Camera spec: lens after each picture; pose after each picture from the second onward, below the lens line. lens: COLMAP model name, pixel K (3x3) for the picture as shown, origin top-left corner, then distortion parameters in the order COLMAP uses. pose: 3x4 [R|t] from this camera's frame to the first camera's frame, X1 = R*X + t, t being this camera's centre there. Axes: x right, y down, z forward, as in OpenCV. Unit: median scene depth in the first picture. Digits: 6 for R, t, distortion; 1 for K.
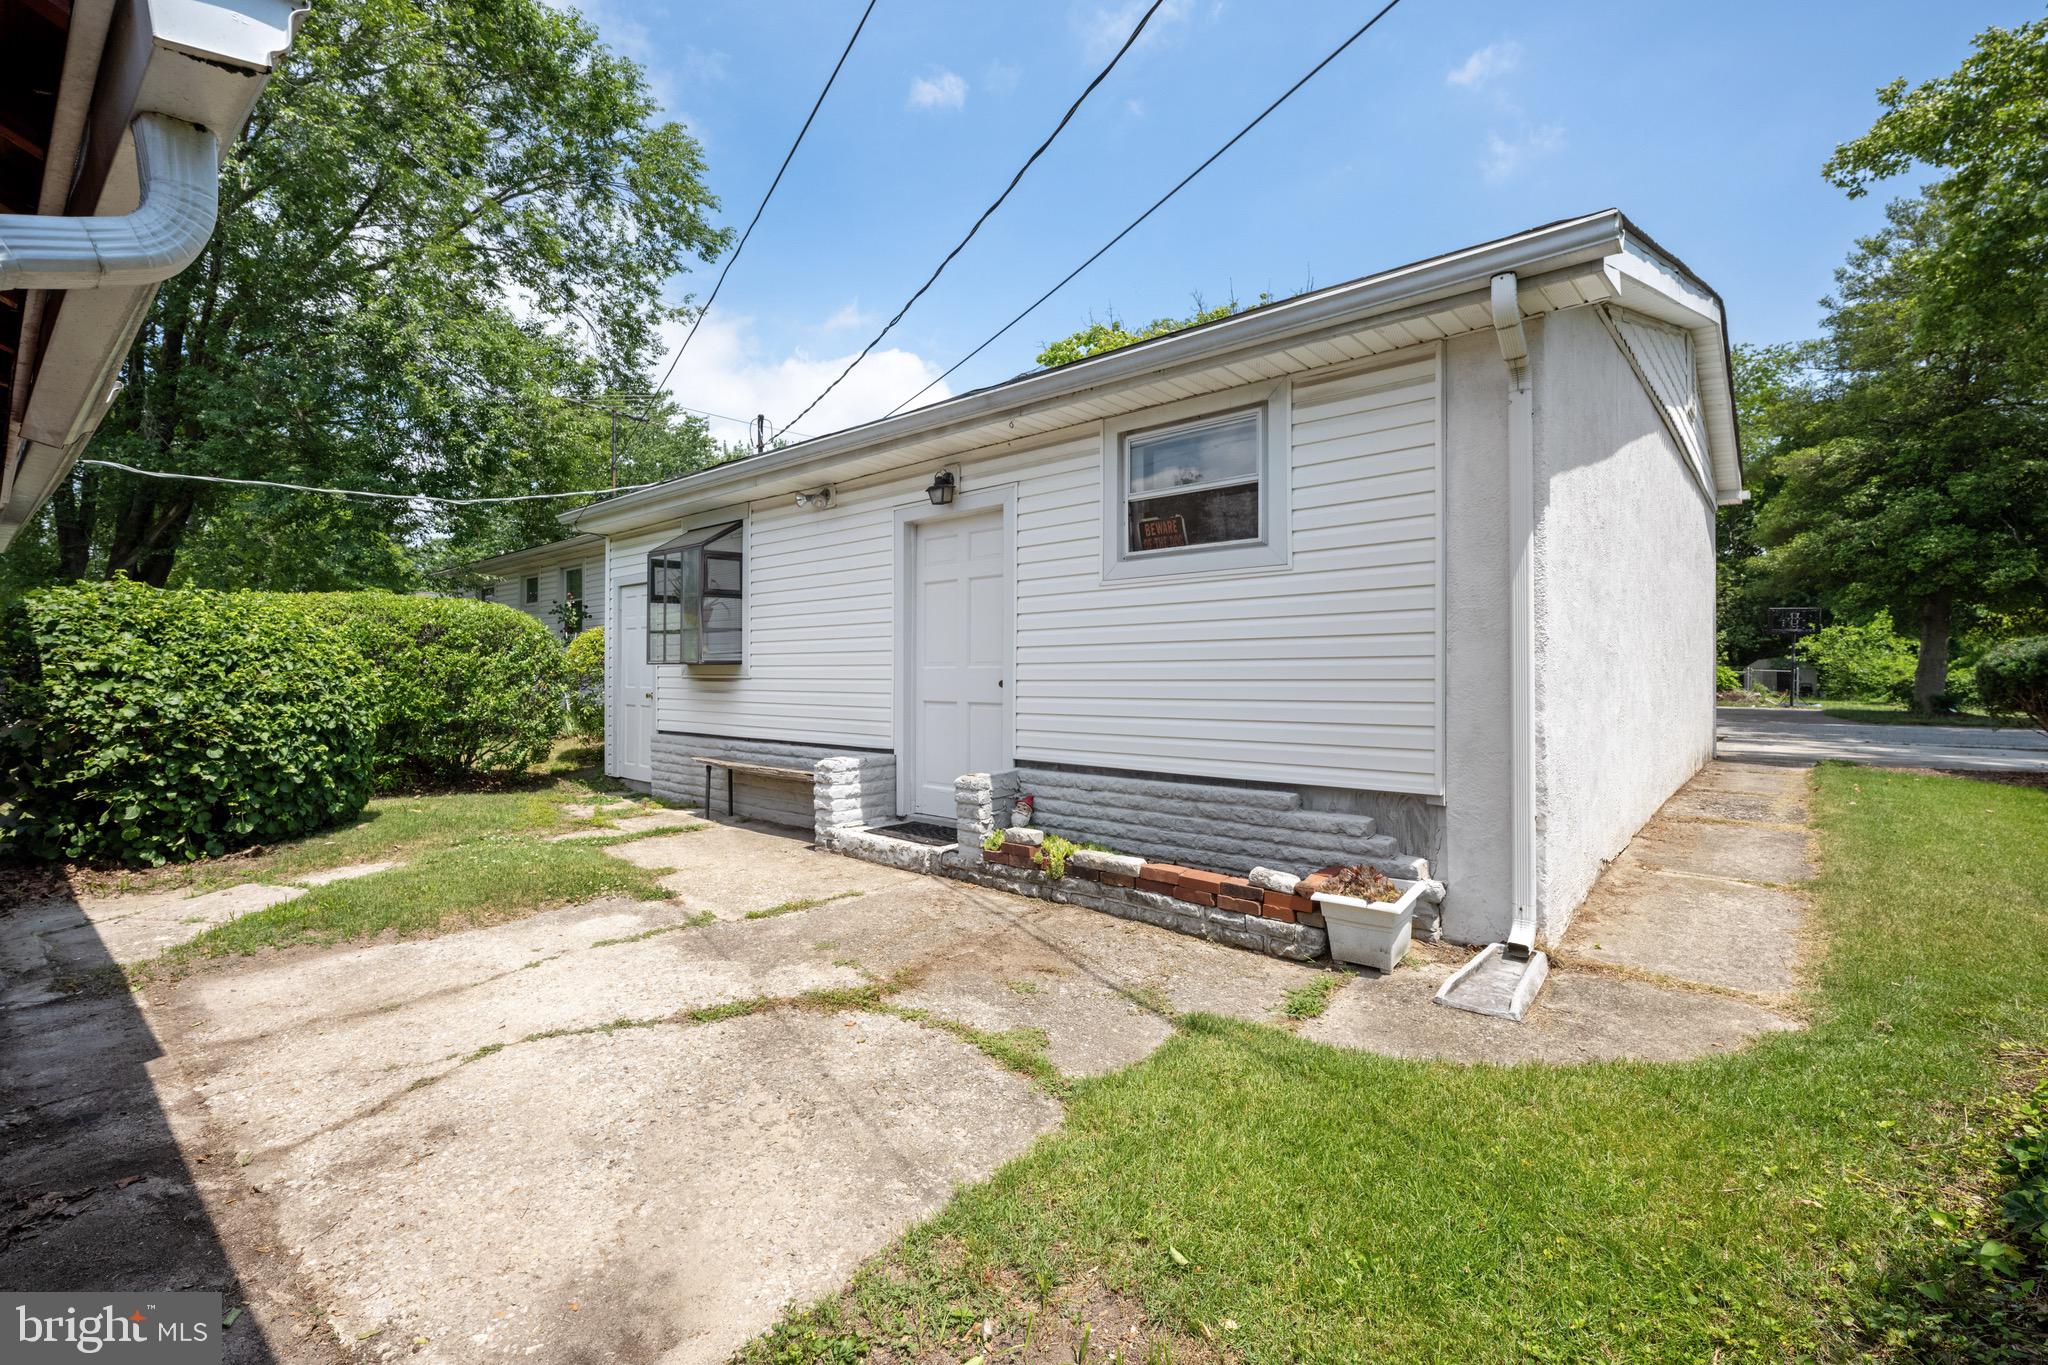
lens RADIAL K [[886.2, 0, 1032.9], [0, 886.2, 678.1], [0, 0, 1]] dist [-0.003814, 0.000104]
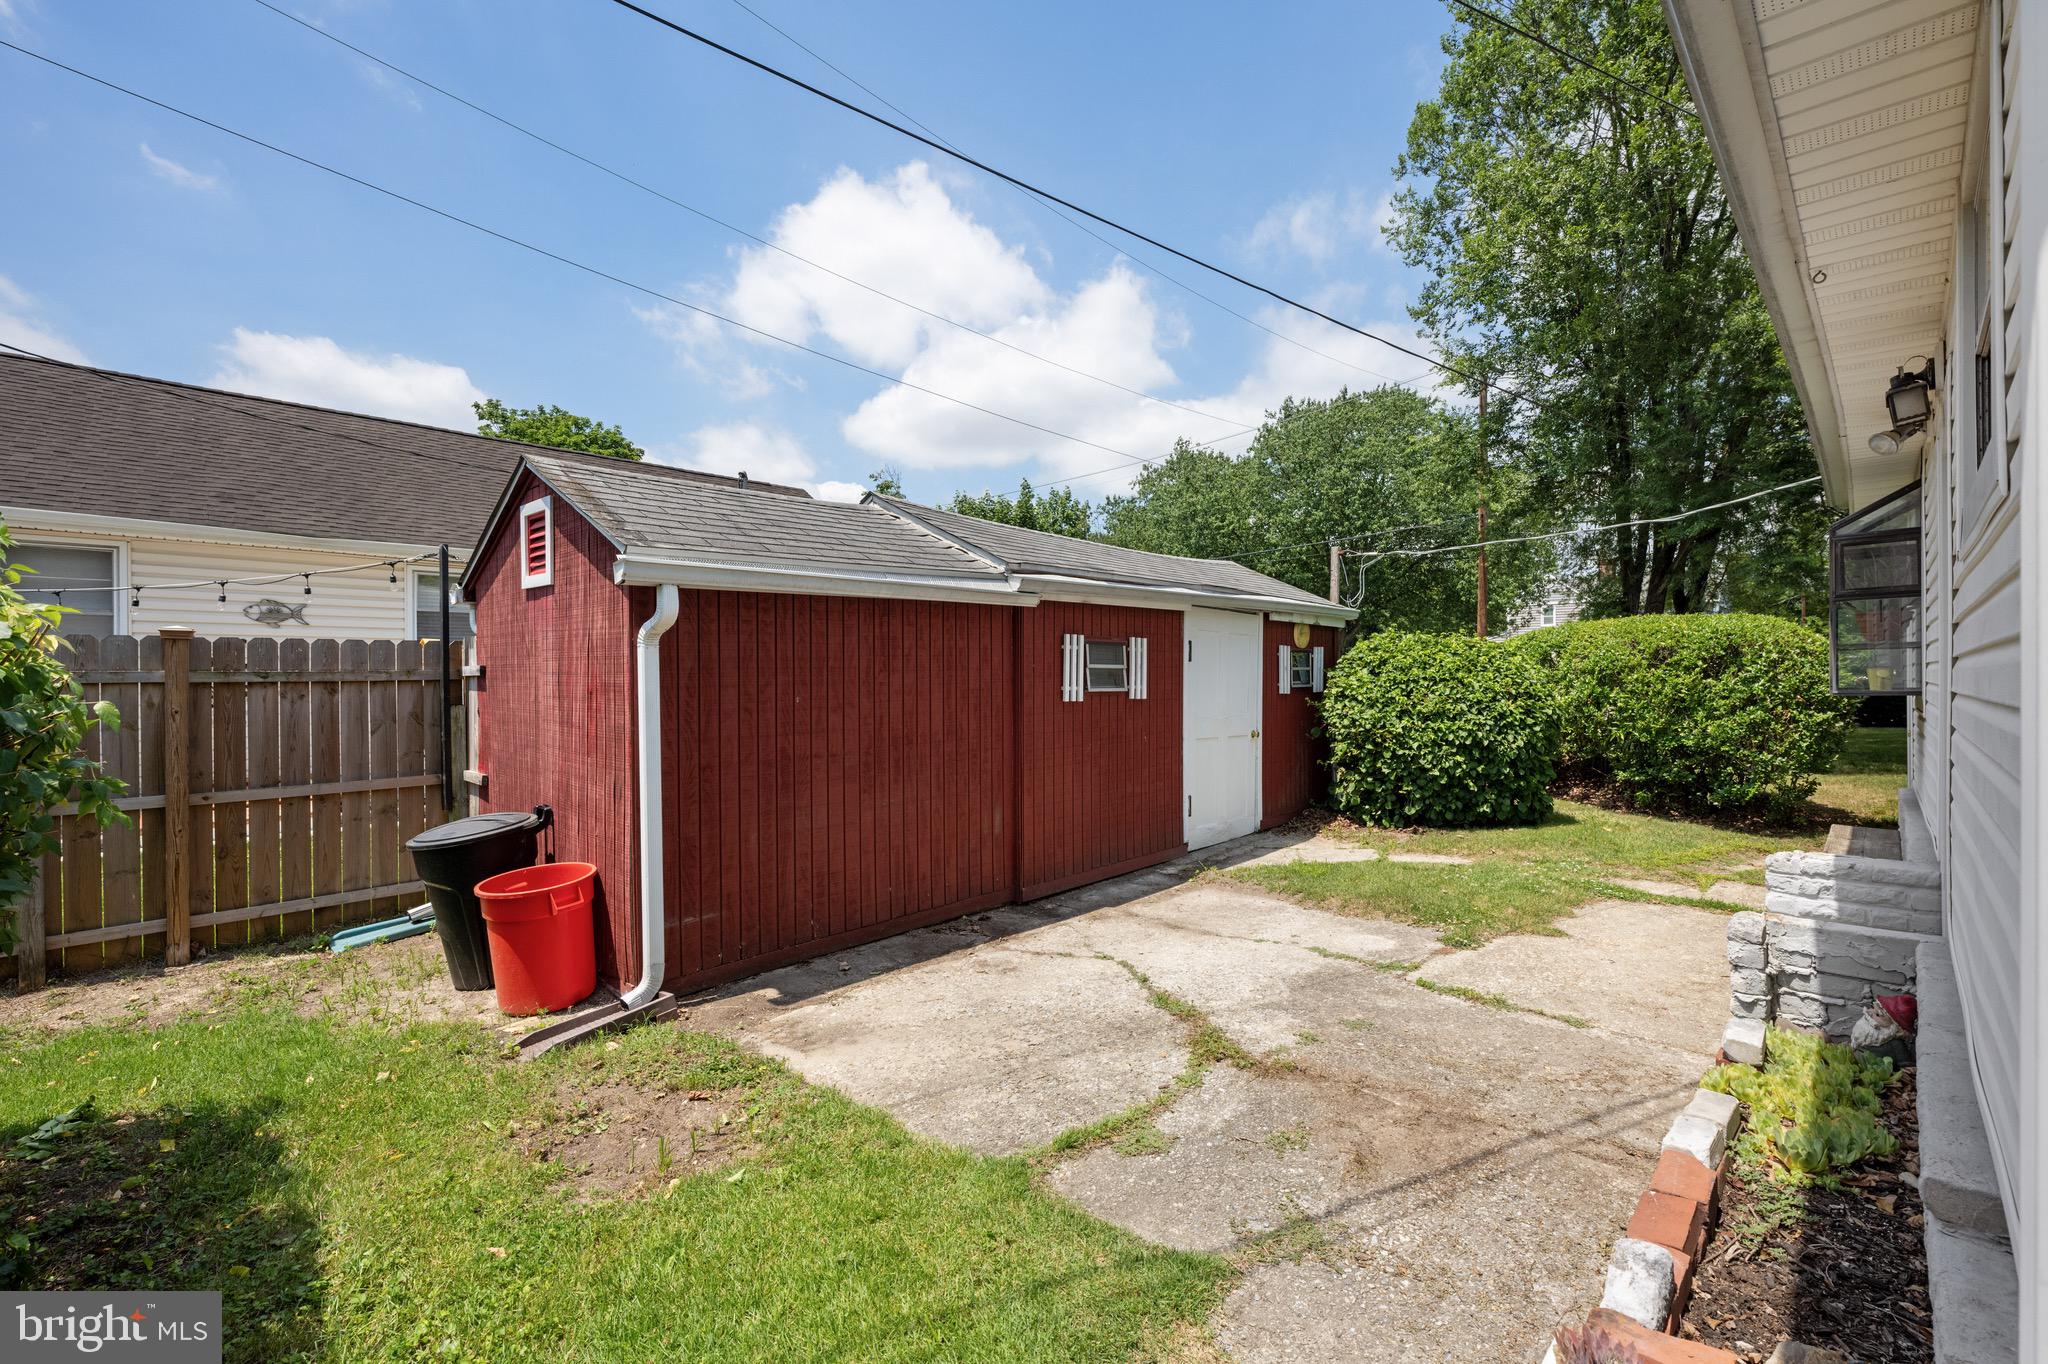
lens RADIAL K [[886.2, 0, 1032.9], [0, 886.2, 676.6], [0, 0, 1]] dist [-0.003814, 0.000104]
pose [[-0.080567, 0.007886, -0.996718, 0.795646], [-0.000819, 0.999968, 0.007978, -0.073840], [0.996749, 0.001459, -0.080558, 0.833117]]
